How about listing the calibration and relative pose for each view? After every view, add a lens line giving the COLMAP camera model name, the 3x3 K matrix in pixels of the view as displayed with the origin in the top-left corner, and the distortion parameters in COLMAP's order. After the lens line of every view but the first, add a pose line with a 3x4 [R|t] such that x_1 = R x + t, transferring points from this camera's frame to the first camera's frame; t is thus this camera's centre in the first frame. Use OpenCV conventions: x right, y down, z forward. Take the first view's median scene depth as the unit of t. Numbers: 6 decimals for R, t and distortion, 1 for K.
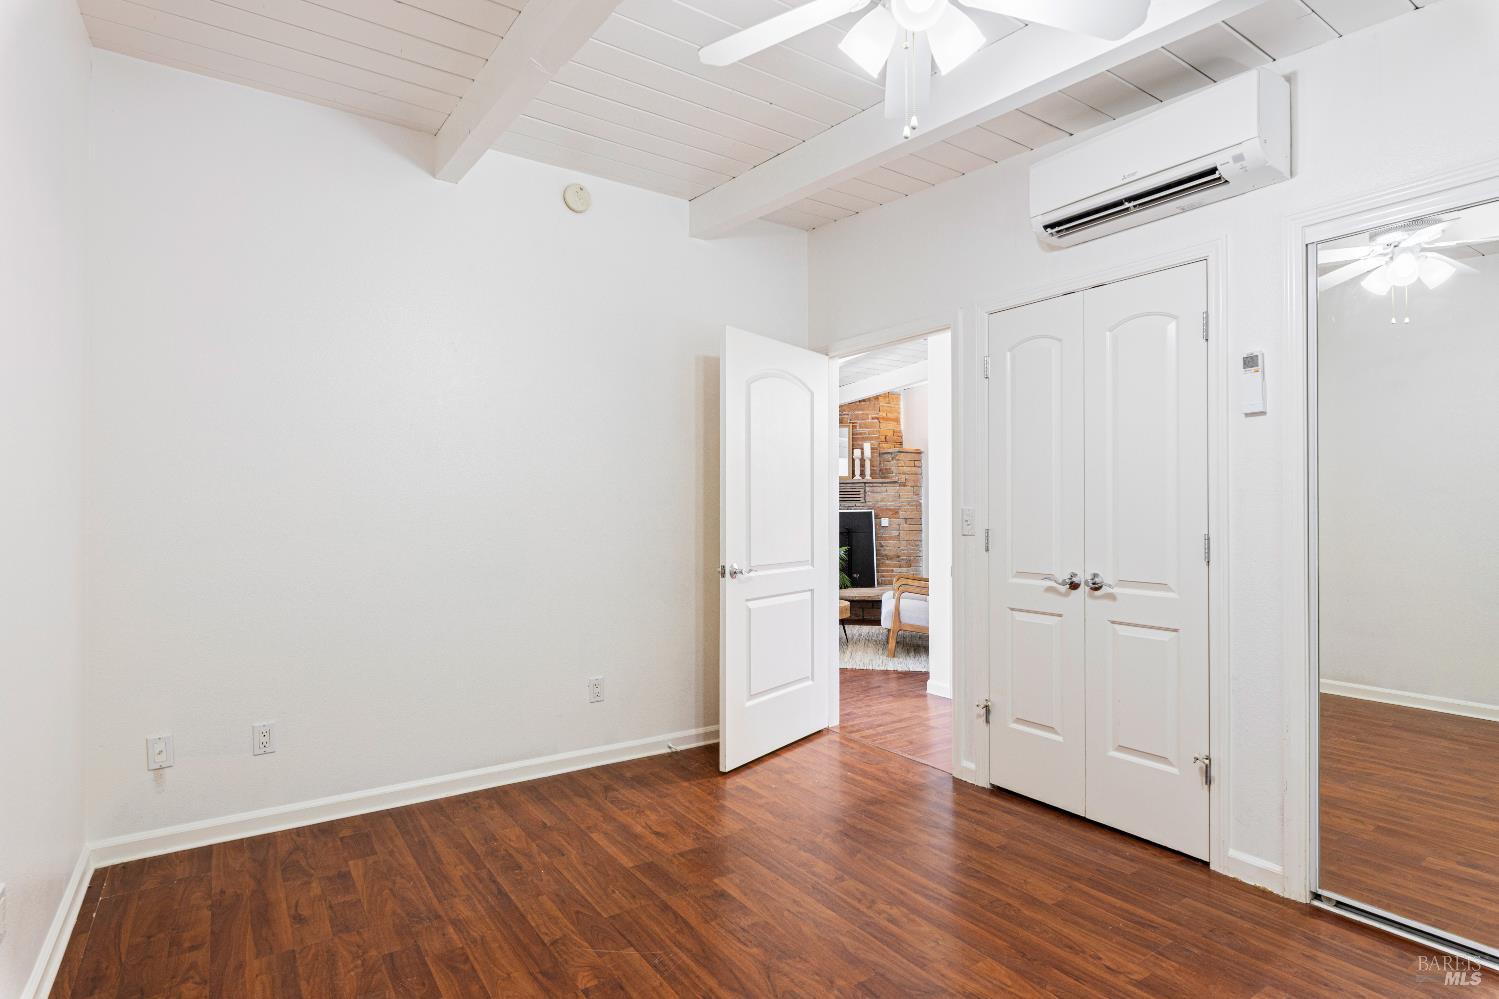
lens RADIAL K [[778.2, 0, 756.4], [0, 778.2, 498.0], [0, 0, 1]] dist [0.003085, -0.000641]
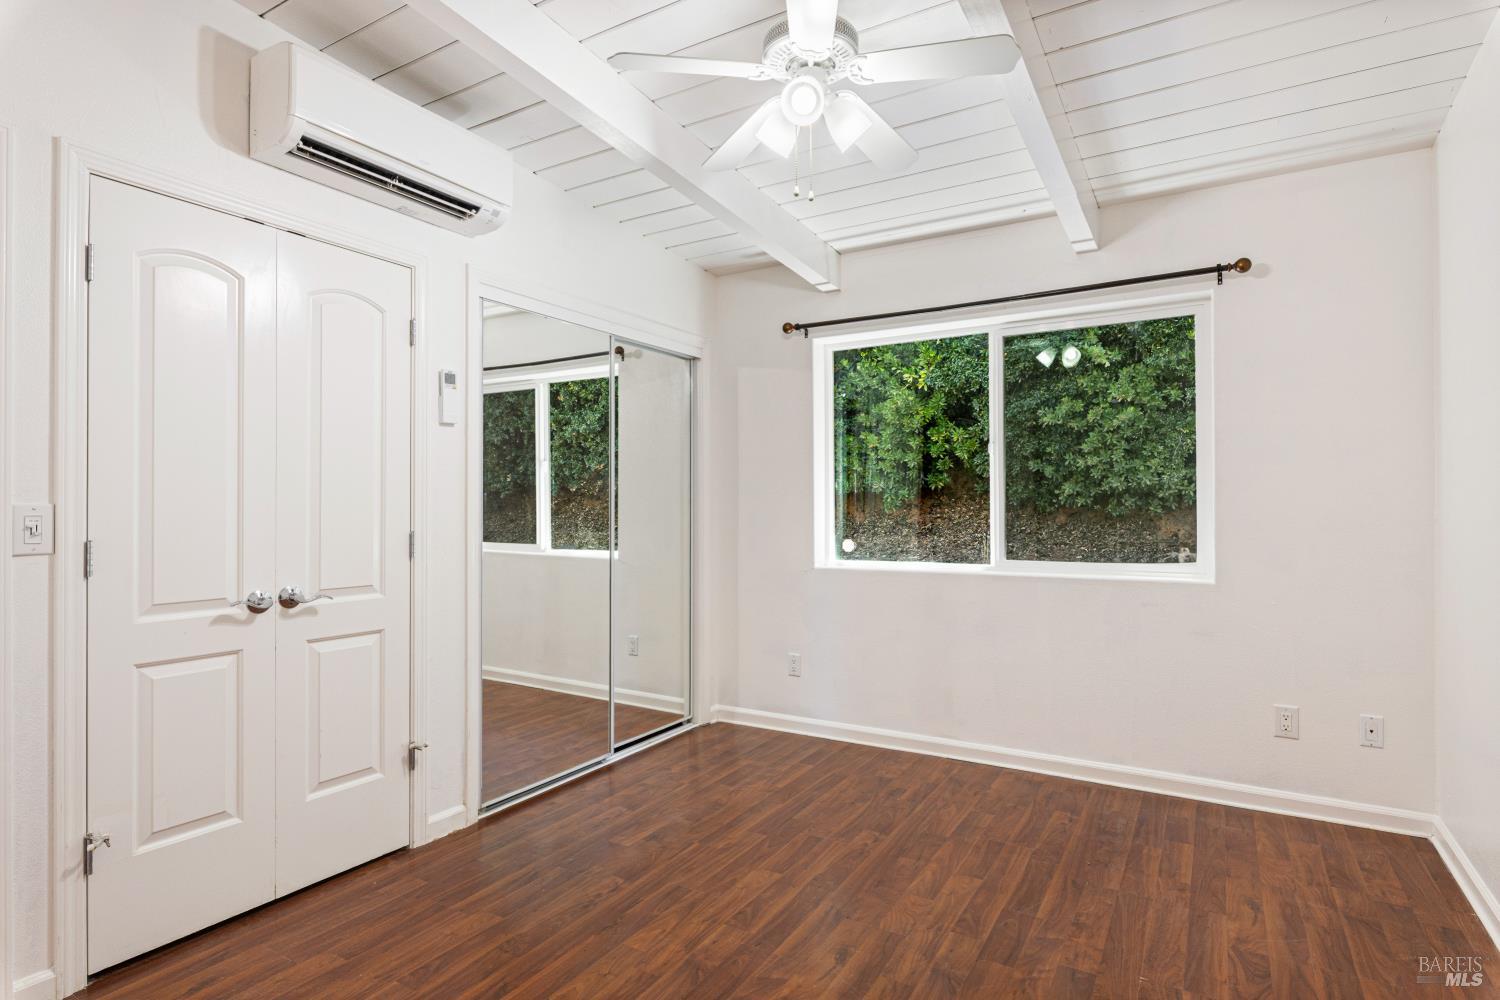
lens RADIAL K [[778.7, 0, 761.0], [0, 778.7, 499.8], [0, 0, 1]] dist [0.003085, -0.000641]
pose [[-0.419189, 0.011039, 0.907832, -0.558848], [-0.010714, 0.999796, -0.017104, 0.017075], [-0.907836, -0.016897, -0.418985, 0.993391]]
